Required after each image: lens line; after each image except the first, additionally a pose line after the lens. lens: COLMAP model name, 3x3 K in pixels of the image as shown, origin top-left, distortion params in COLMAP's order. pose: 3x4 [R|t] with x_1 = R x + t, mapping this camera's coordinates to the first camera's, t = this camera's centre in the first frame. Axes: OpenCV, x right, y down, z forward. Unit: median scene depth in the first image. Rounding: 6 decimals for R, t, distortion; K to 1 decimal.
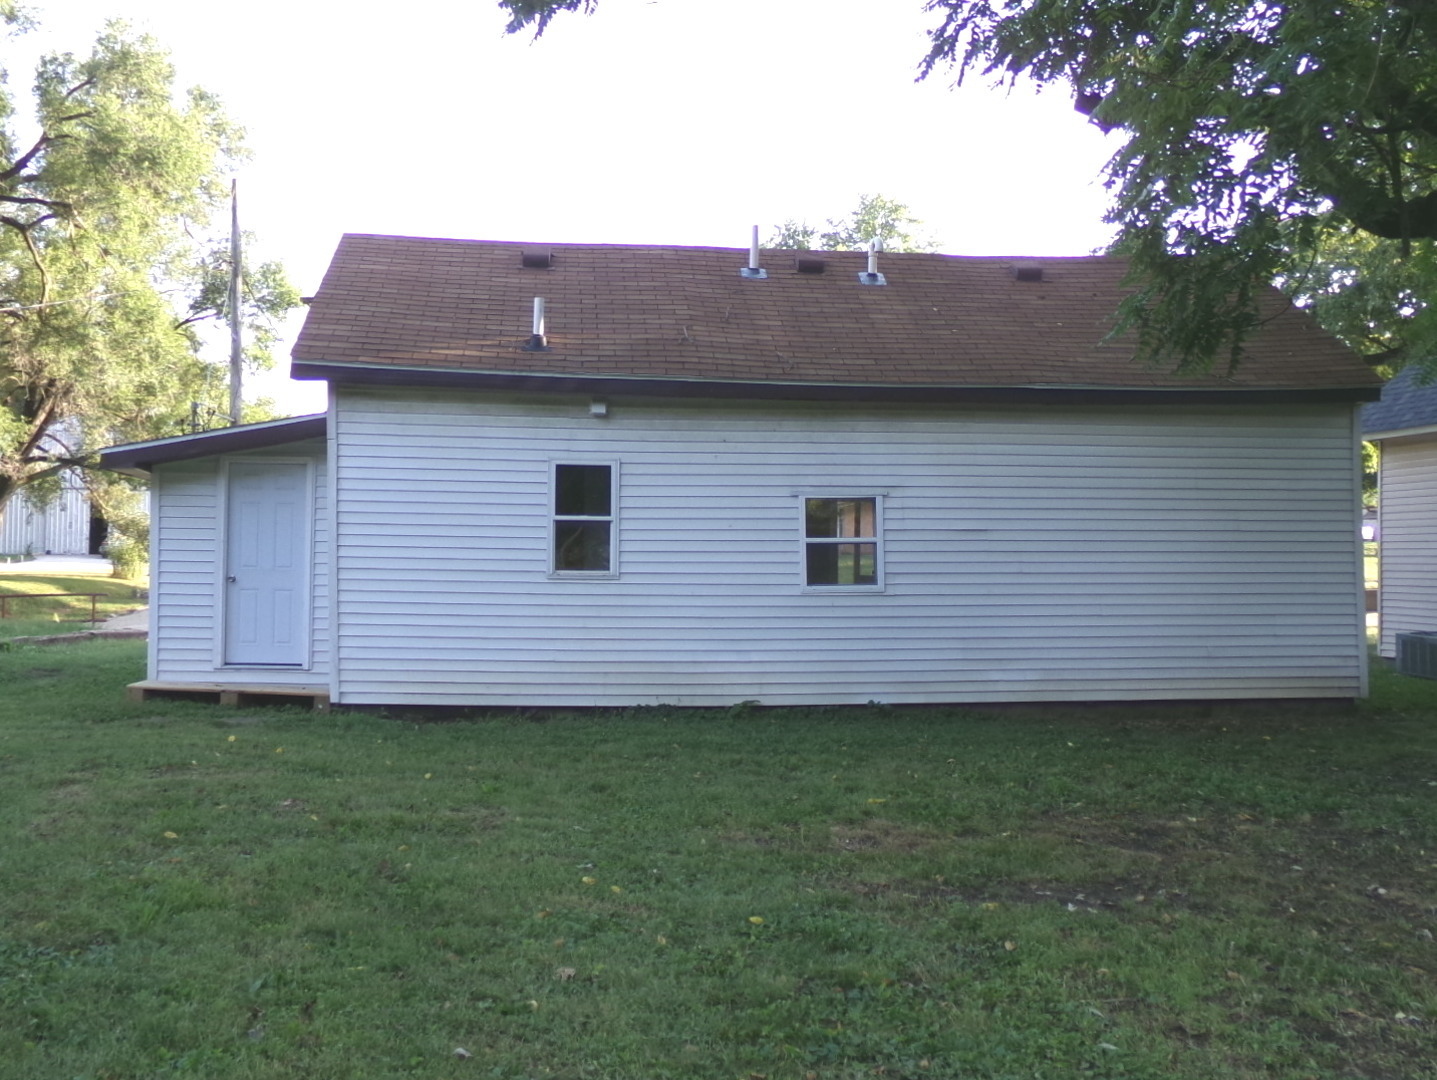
lens RADIAL K [[1339.5, 0, 718.5], [0, 1339.5, 540.0], [0, 0, 1]] dist [0.006252, -0.002160]
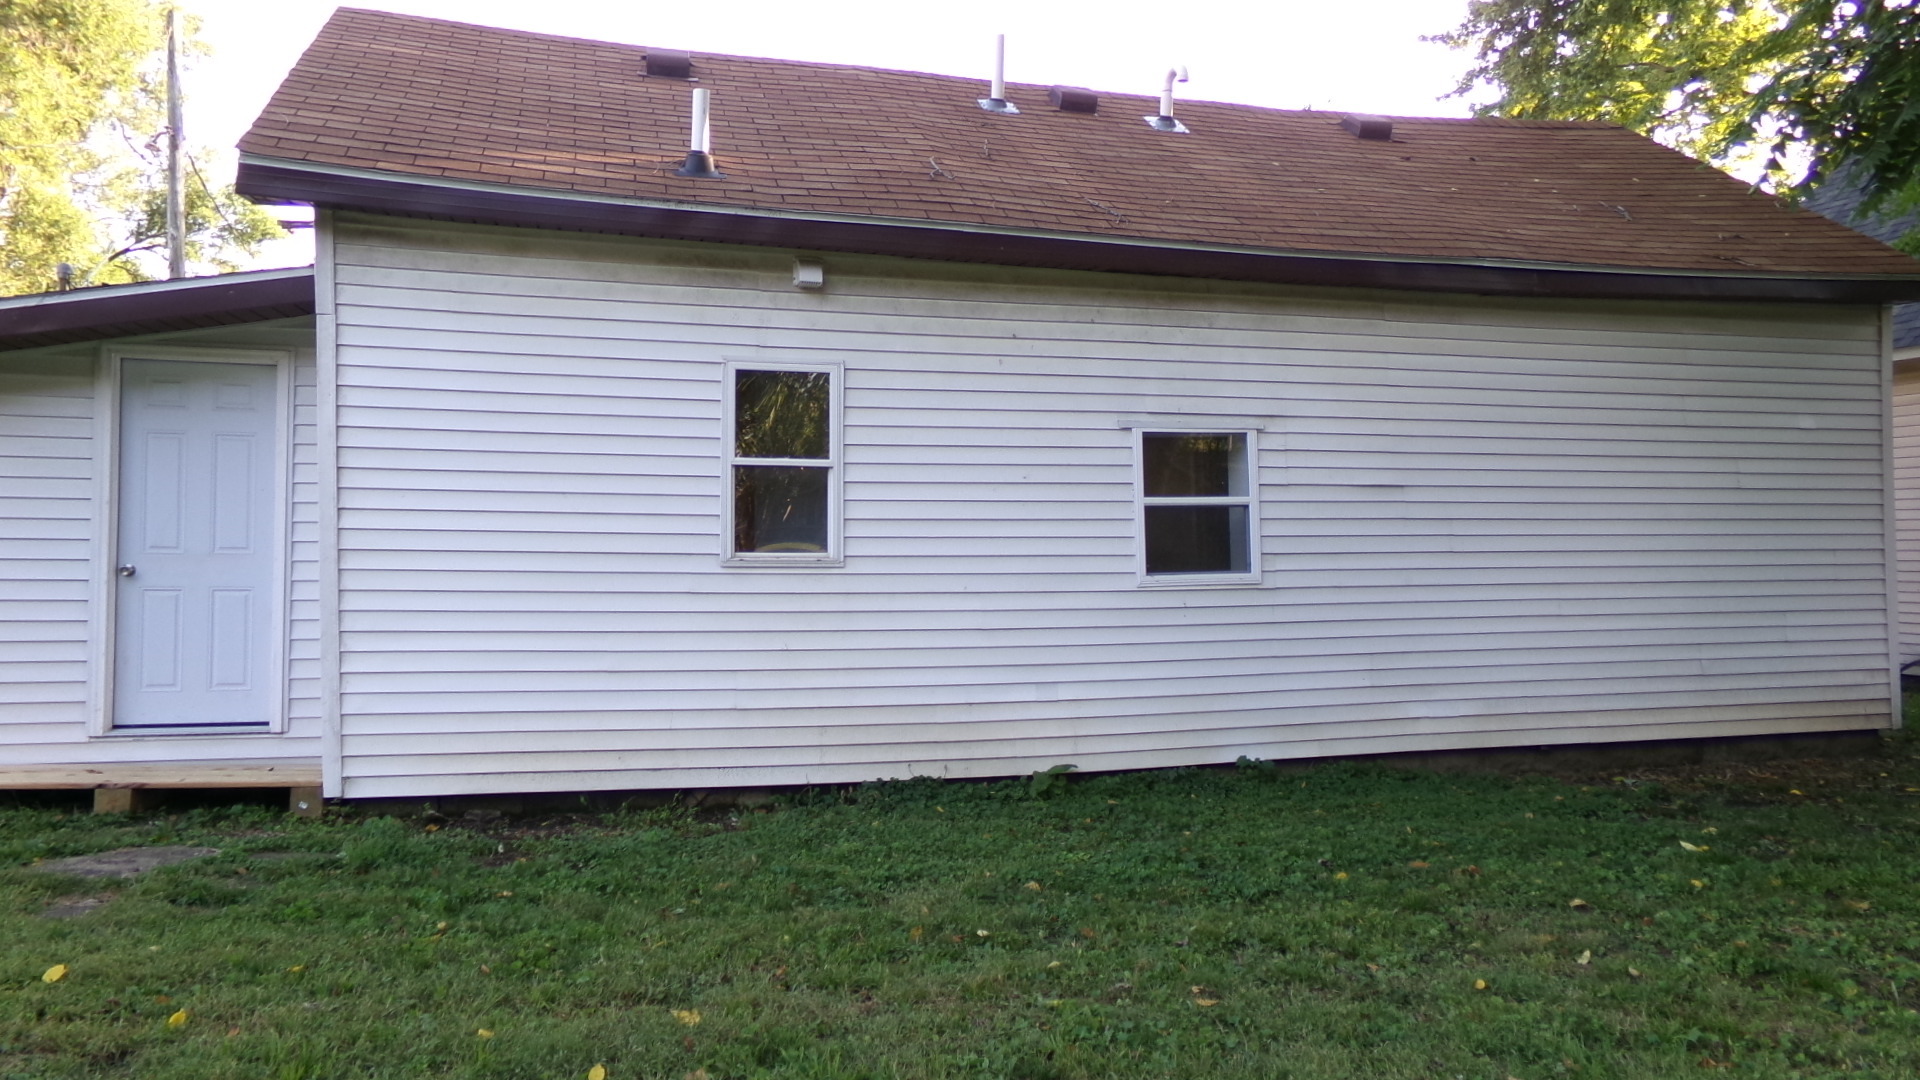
lens RADIAL K [[1344.5, 0, 959.7], [0, 1344.5, 512.5], [0, 0, 1]] dist [-0.009350, 0.043981]
pose [[0.986471, -0.000828, 0.163932, -0.119998], [0.002552, 0.999944, -0.010308, 0.011818], [-0.163915, 0.010587, 0.986418, 0.404512]]
